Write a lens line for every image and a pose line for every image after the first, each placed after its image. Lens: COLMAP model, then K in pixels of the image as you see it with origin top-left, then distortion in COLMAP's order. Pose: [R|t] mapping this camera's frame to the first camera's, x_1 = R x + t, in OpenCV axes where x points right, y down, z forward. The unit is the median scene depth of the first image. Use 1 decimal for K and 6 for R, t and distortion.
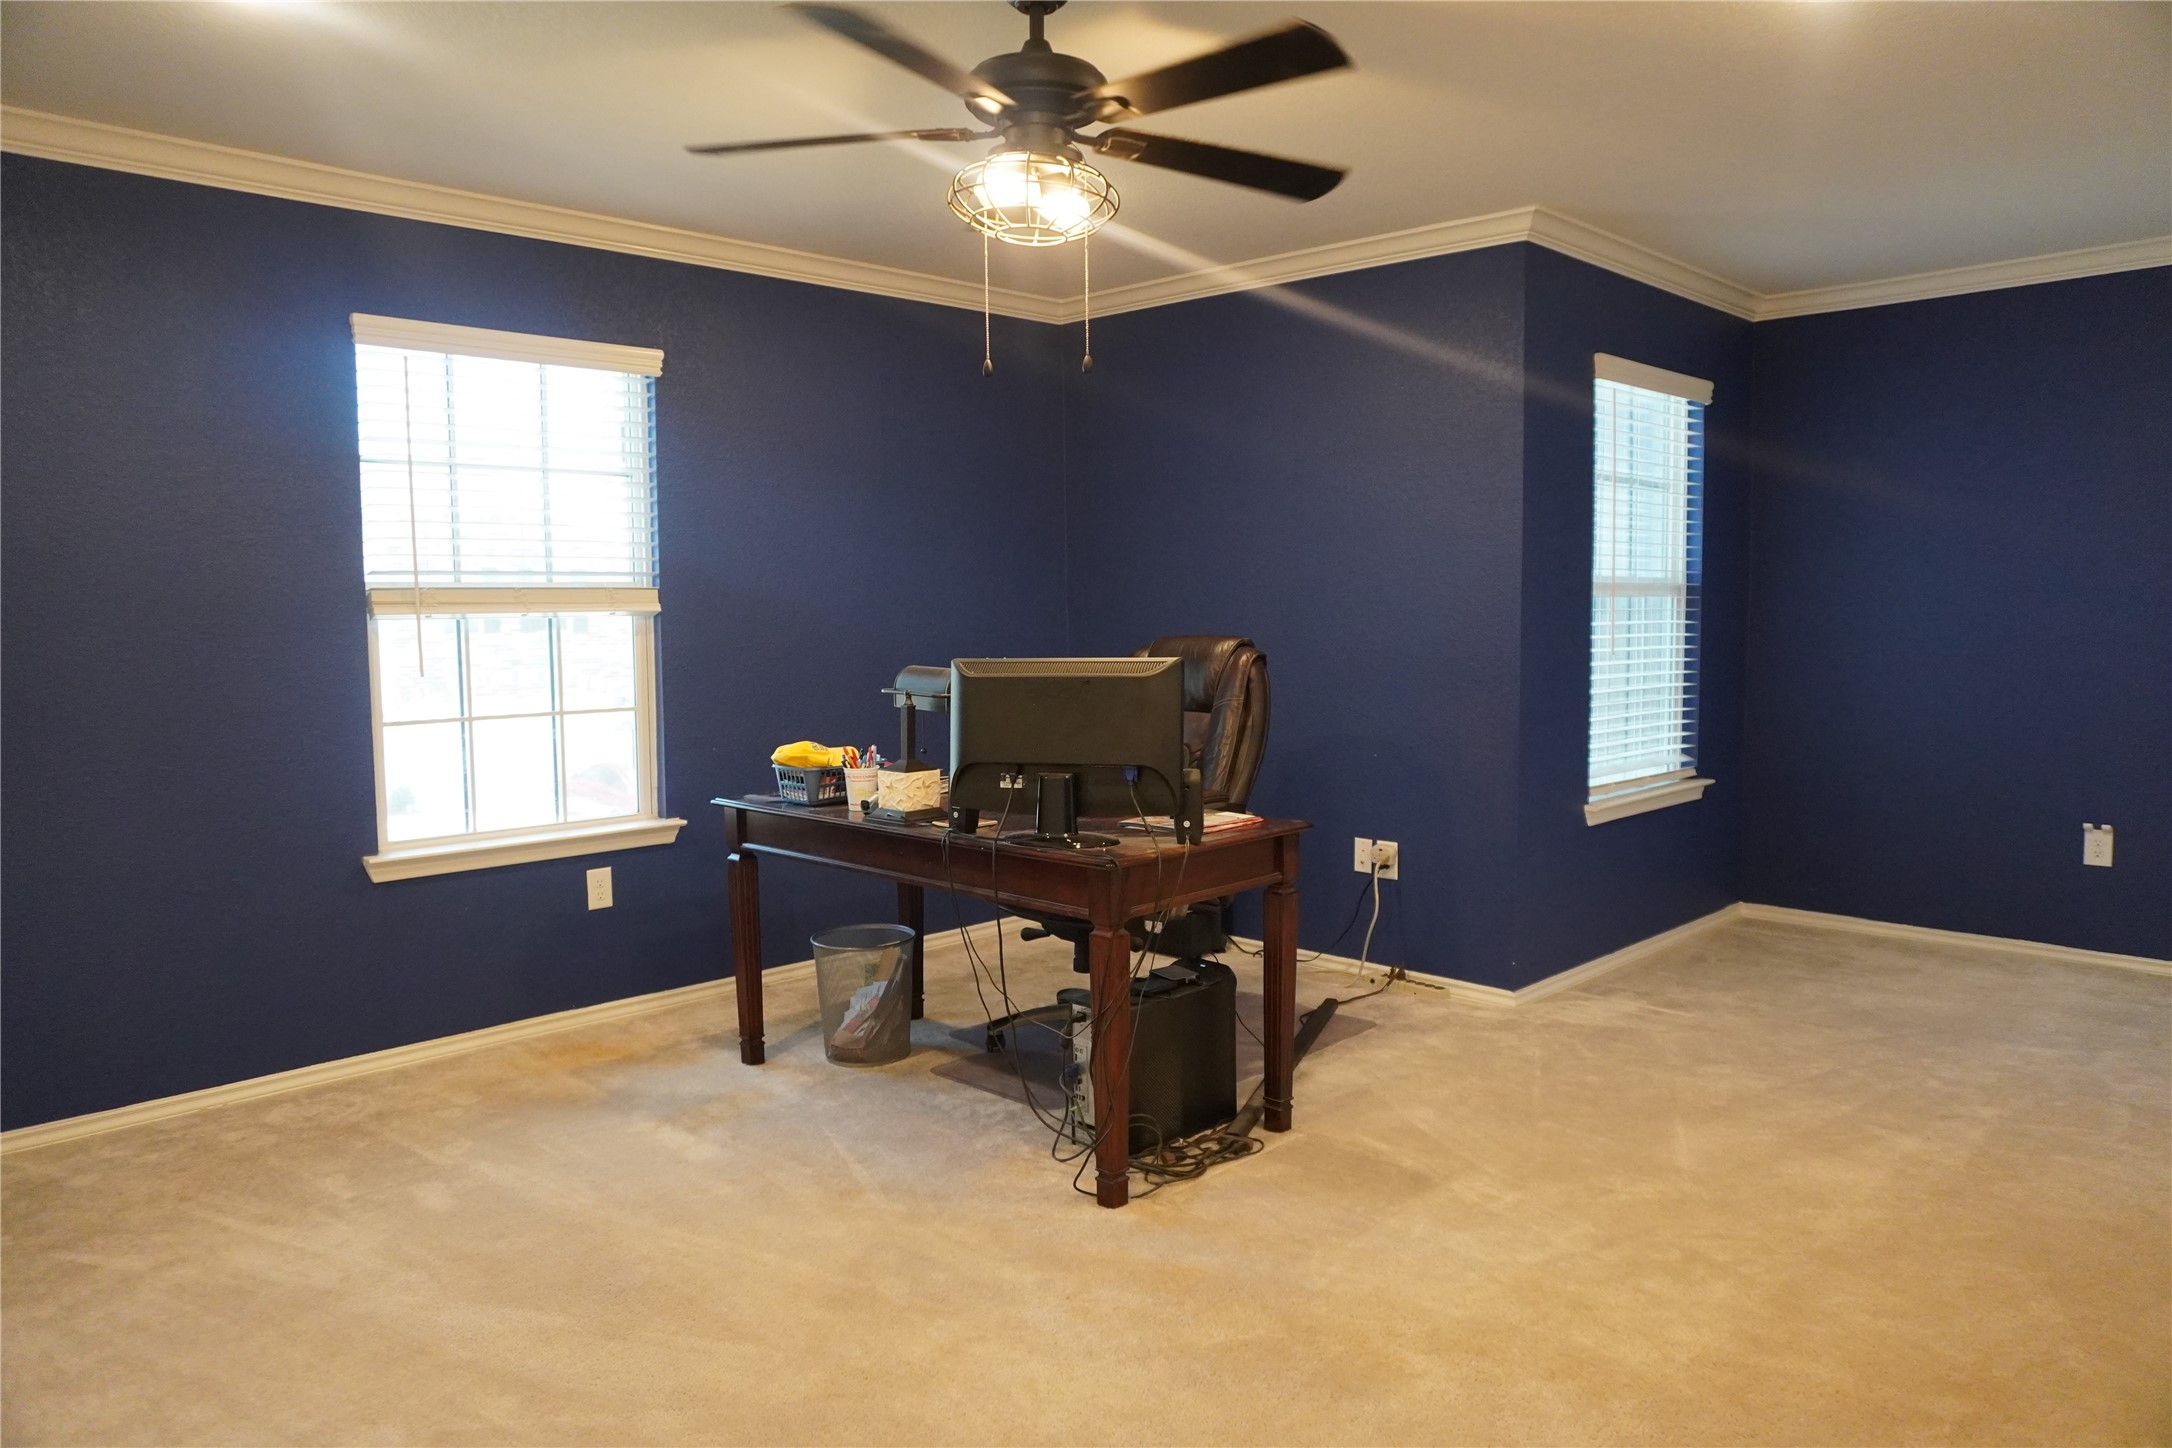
lens RADIAL K [[1479.2, 0, 1089.0], [0, 1479.2, 747.9], [0, 0, 1]] dist [-0.044060, 0.045268]
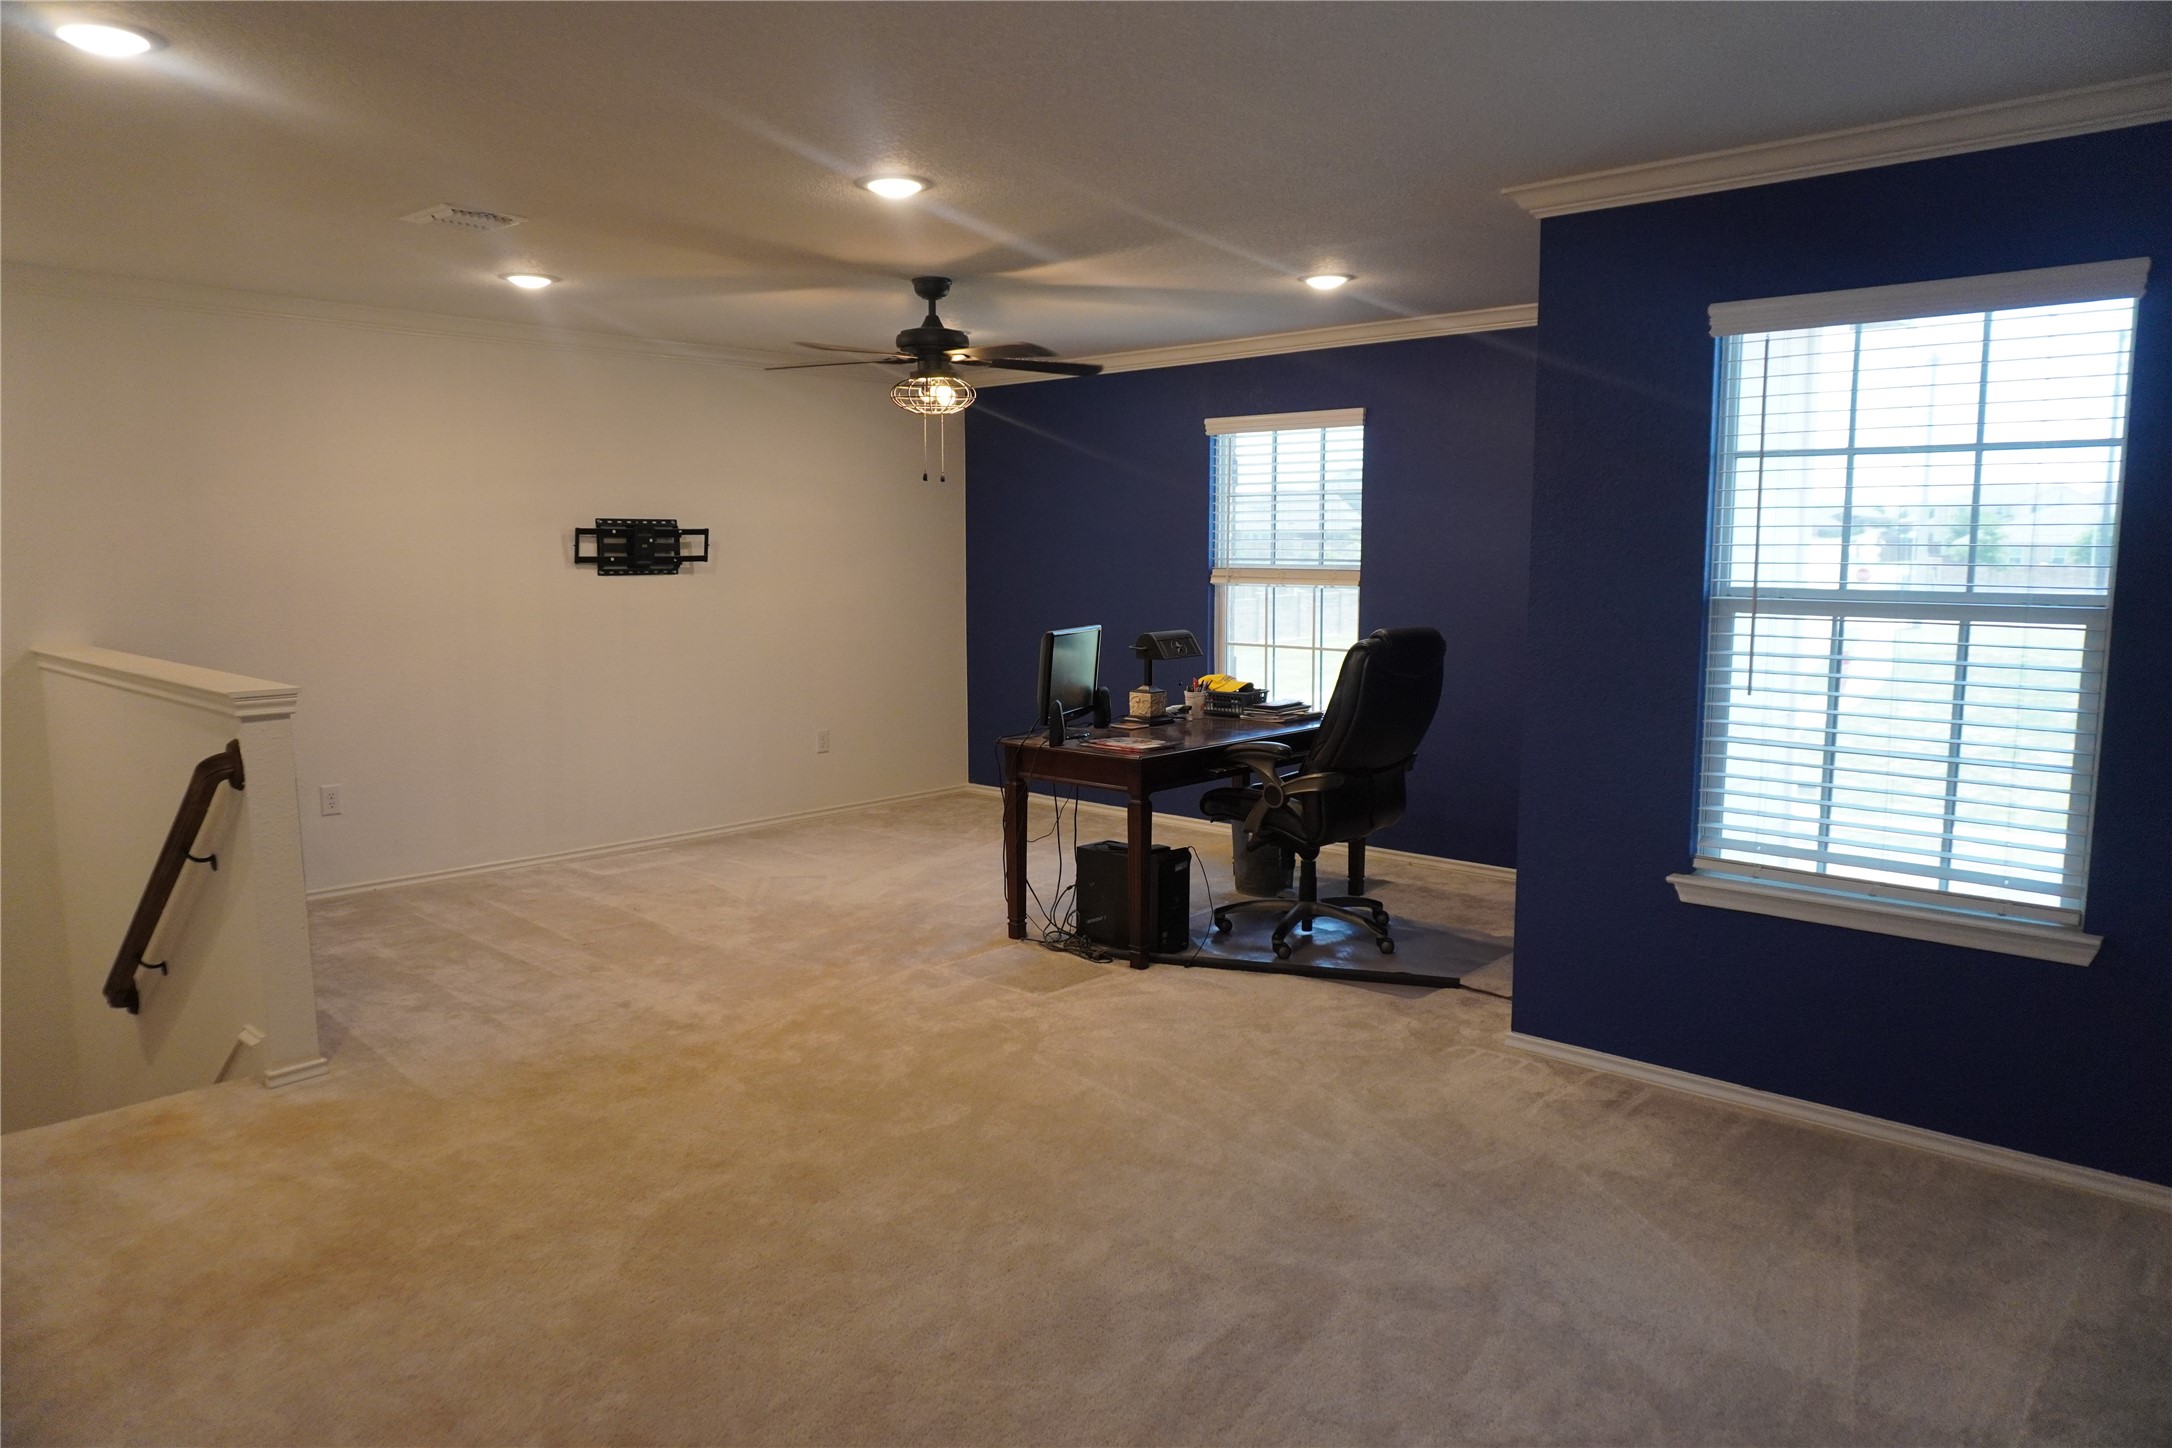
lens RADIAL K [[1455.4, 0, 1082.2], [0, 1455.4, 728.0], [0, 0, 1]] dist [-0.050789, 0.042093]
pose [[0.032960, 0.132898, -0.990581, 1.224584], [-0.103506, 0.986245, 0.128873, -0.119081], [0.994083, 0.098283, 0.046262, 0.706697]]
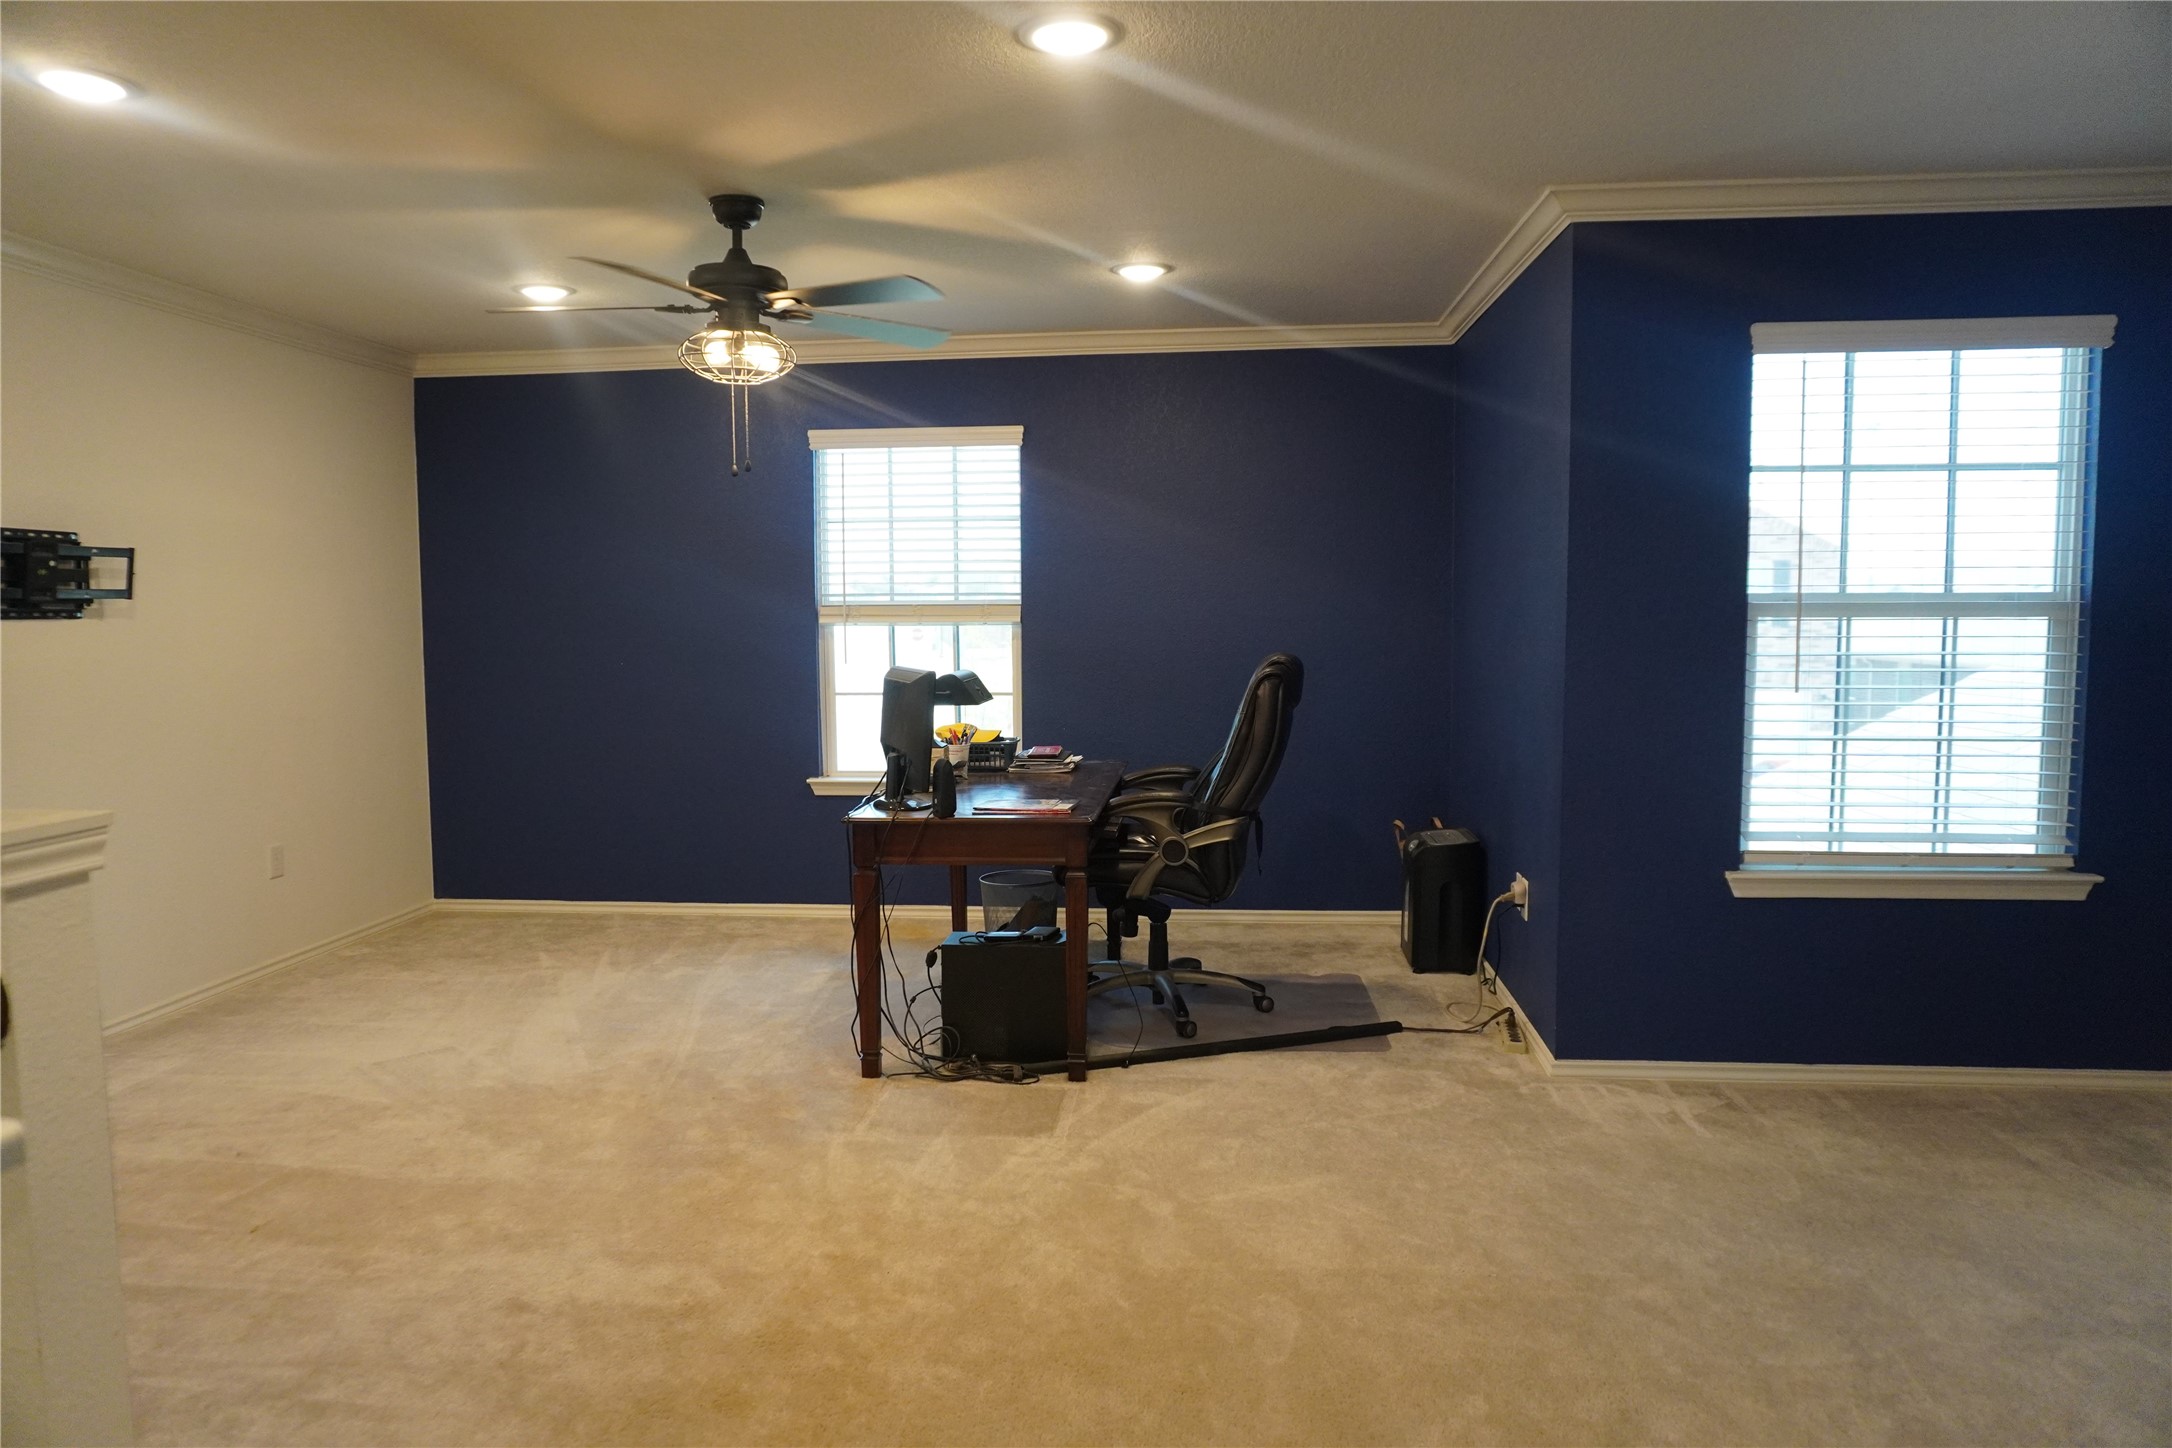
lens RADIAL K [[1455.4, 0, 1082.2], [0, 1455.4, 728.0], [0, 0, 1]] dist [-0.050789, 0.042093]
pose [[0.625565, 0.068118, -0.777193, 0.819480], [-0.077727, 0.996666, 0.024791, -0.035879], [0.776291, 0.044901, 0.628774, 0.228539]]
